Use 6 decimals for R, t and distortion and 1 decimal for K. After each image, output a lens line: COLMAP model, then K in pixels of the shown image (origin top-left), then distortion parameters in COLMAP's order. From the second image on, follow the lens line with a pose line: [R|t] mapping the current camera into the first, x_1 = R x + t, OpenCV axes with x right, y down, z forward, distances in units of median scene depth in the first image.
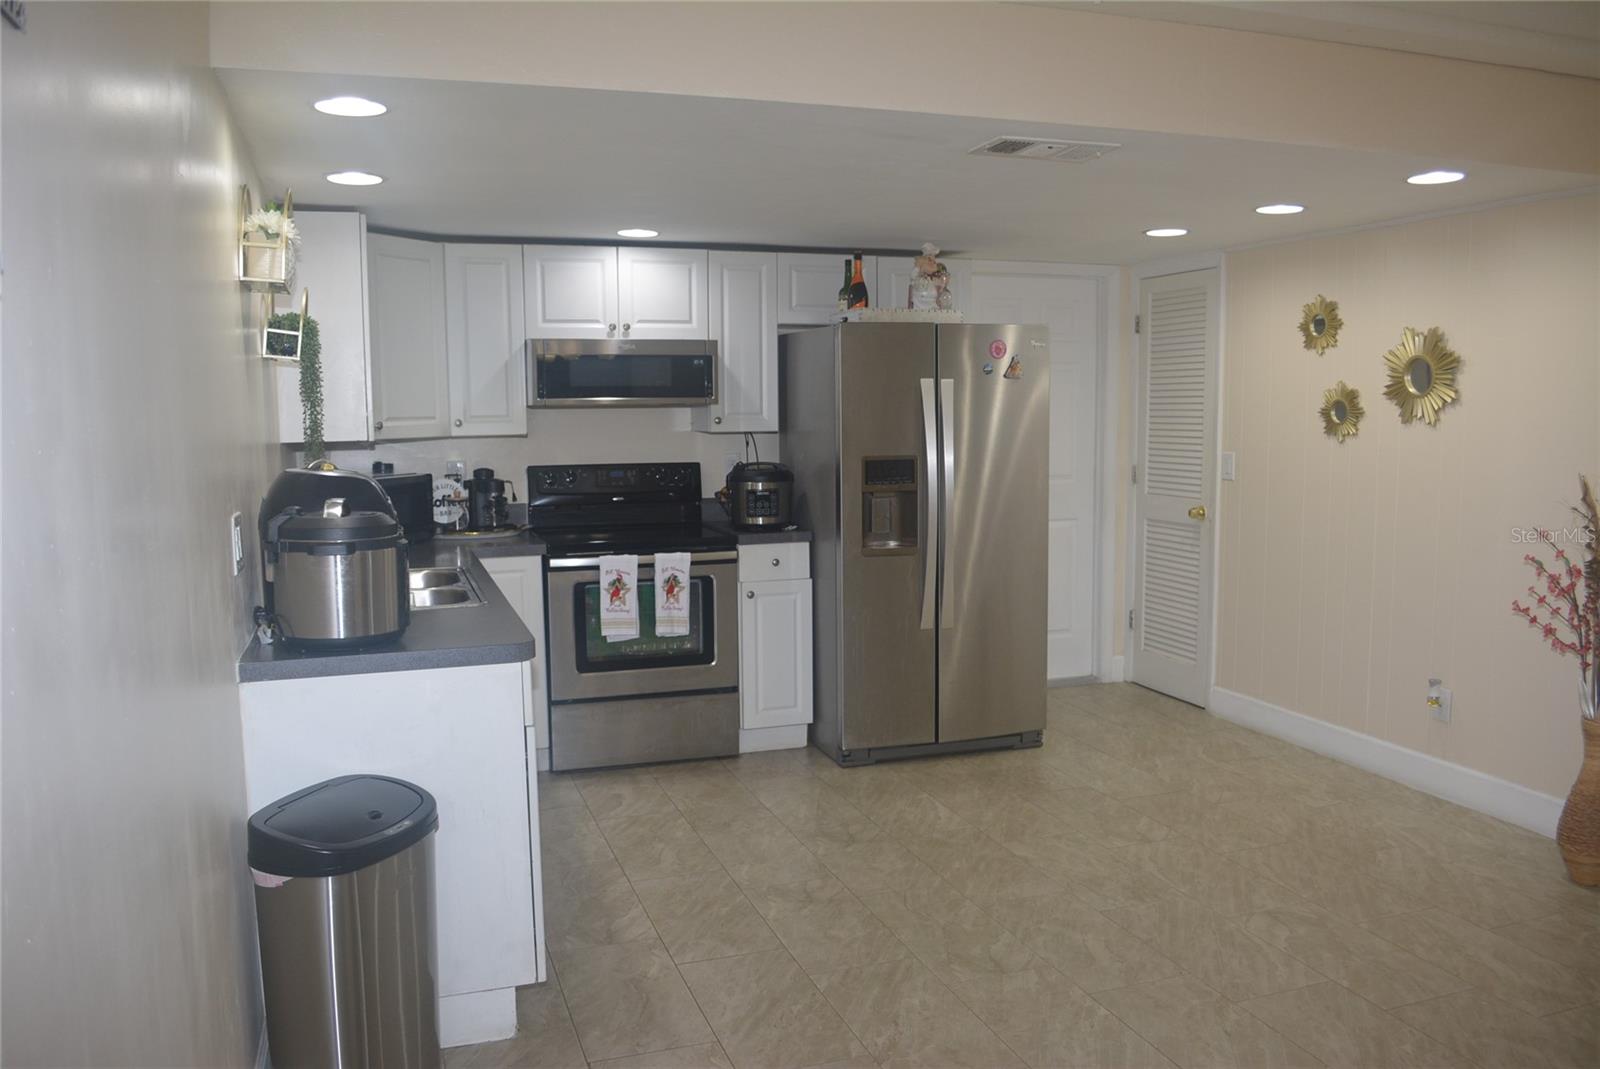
lens RADIAL K [[1262.0, 0, 800.0], [0, 1262.0, 534.5], [0, 0, 1]] dist [-0.078762, 0.005777]
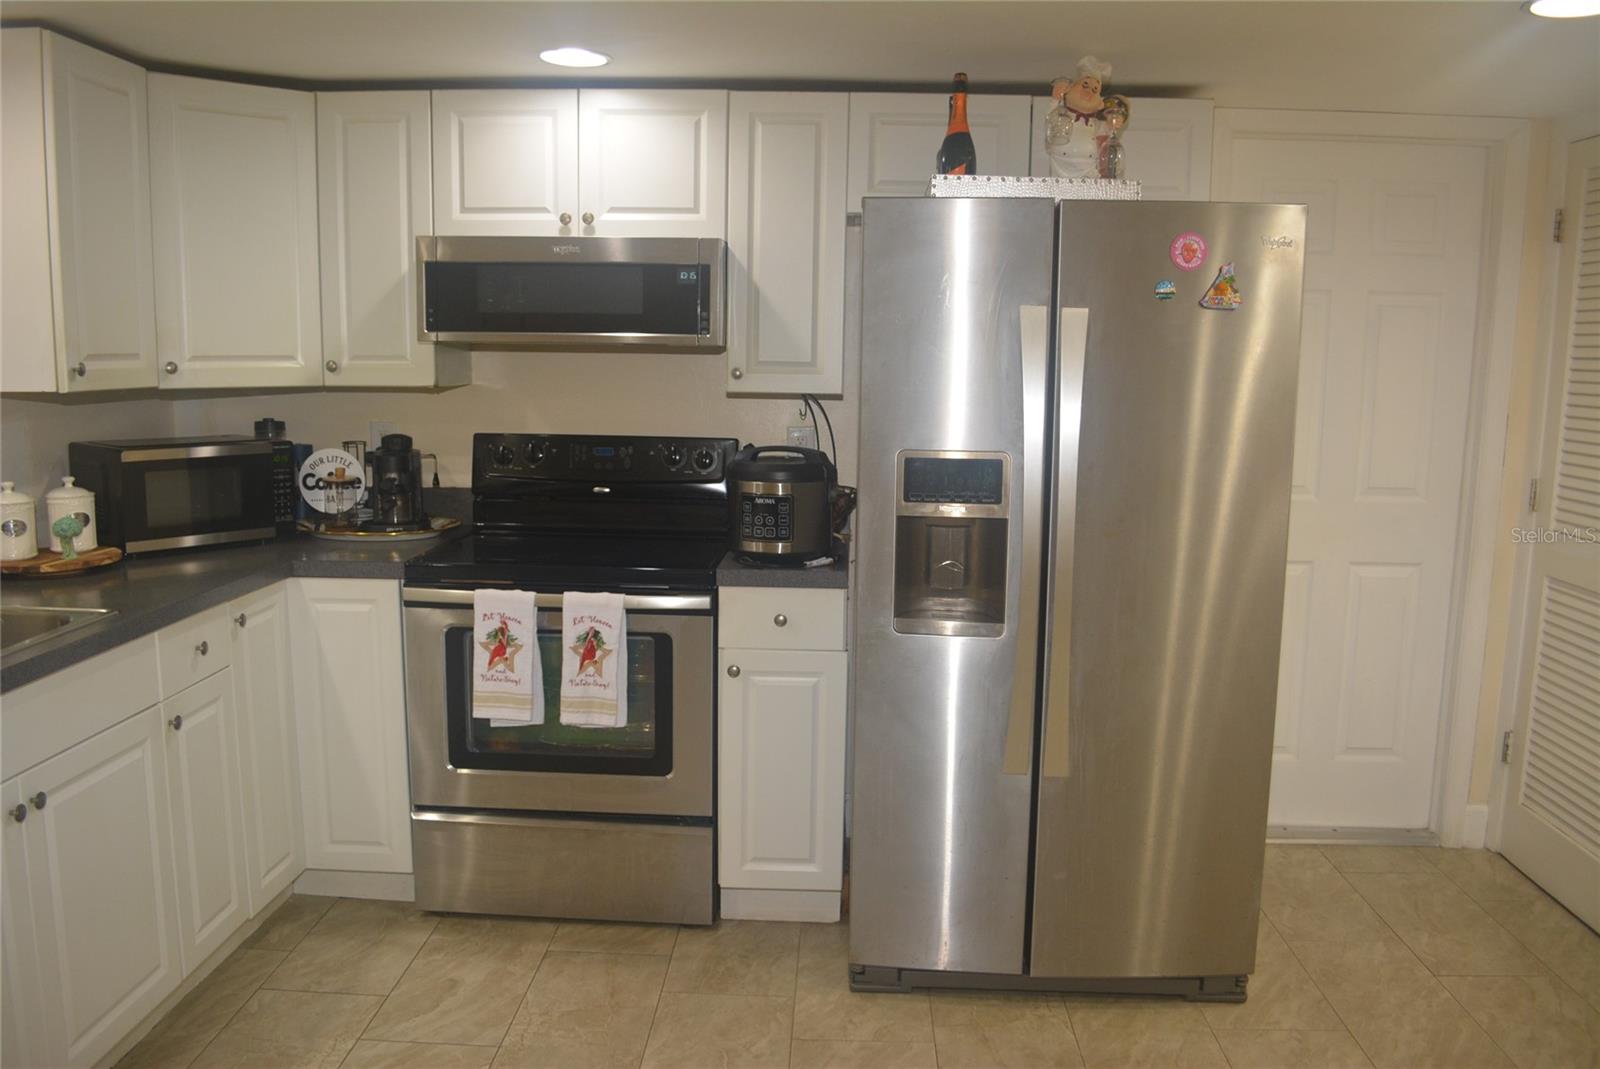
lens RADIAL K [[1262.0, 0, 800.0], [0, 1262.0, 534.5], [0, 0, 1]] dist [-0.078762, 0.005777]
pose [[0.932351, 0.076866, -0.353288, 0.194451], [-0.061296, 0.996599, 0.055070, -0.050679], [0.356320, -0.029689, 0.933892, 0.461732]]
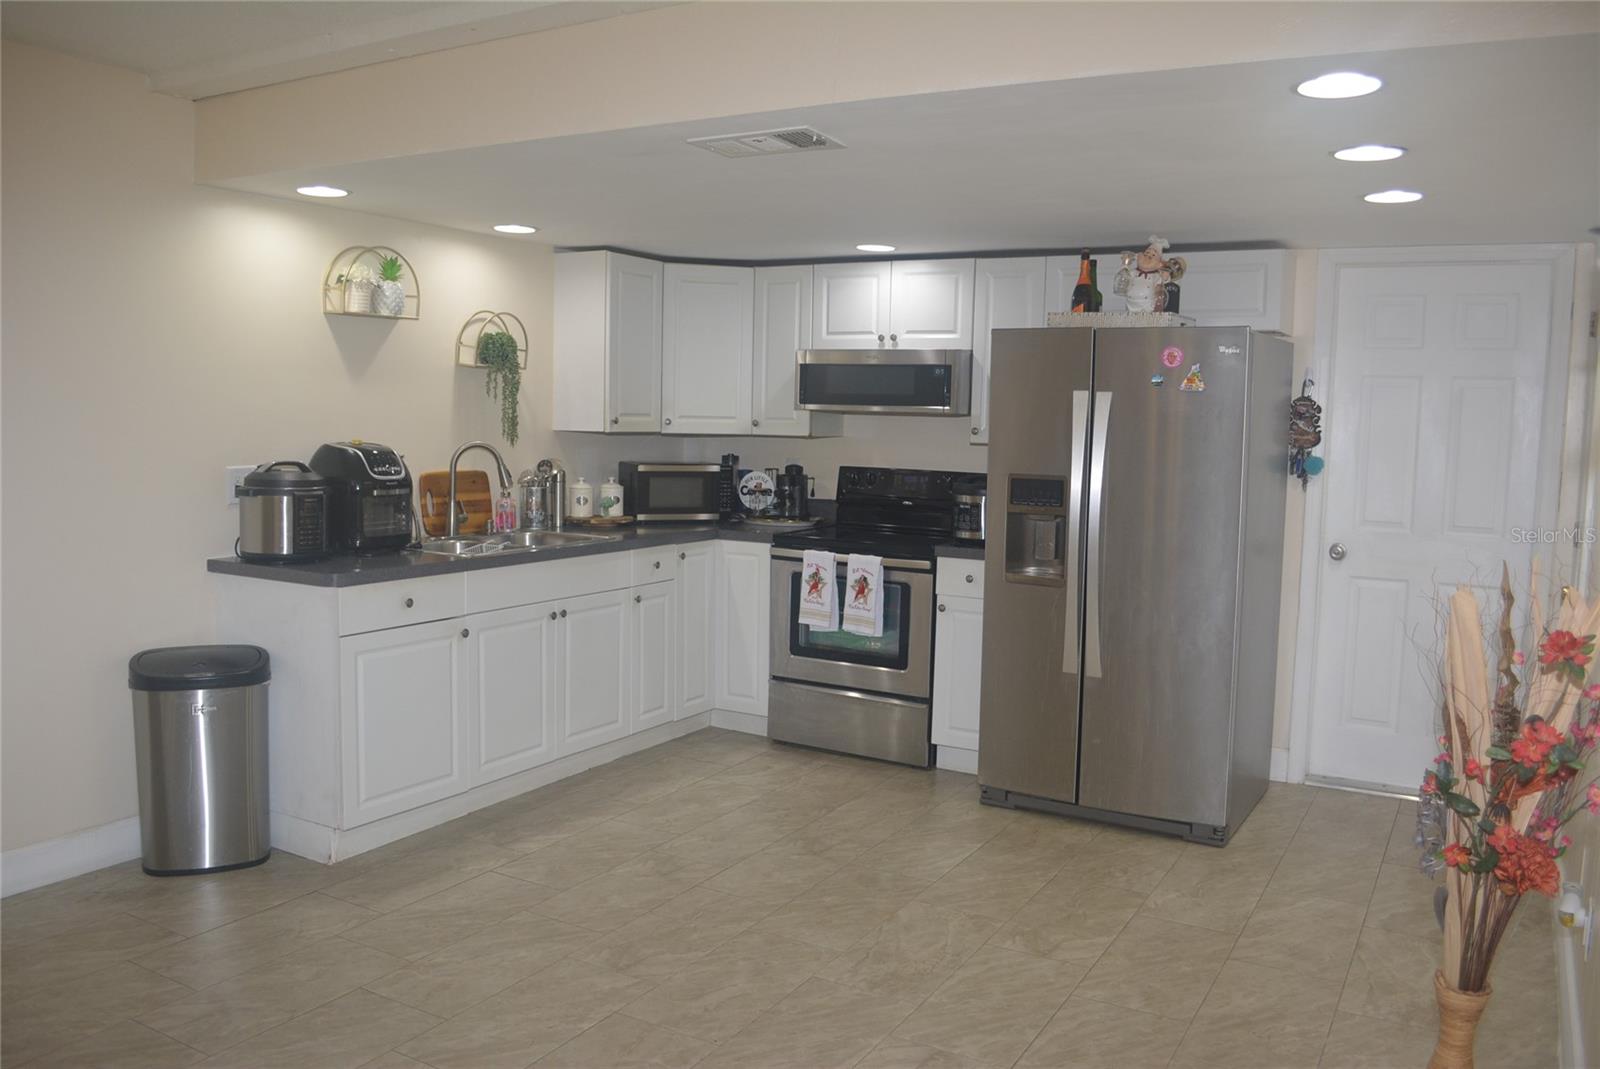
lens RADIAL K [[1262.0, 0, 800.0], [0, 1262.0, 534.5], [0, 0, 1]] dist [-0.078762, 0.005777]
pose [[0.656214, 0.098165, -0.748162, 0.618894], [-0.106488, 0.993626, 0.036971, -0.033800], [0.747023, 0.055409, 0.662485, 0.264466]]
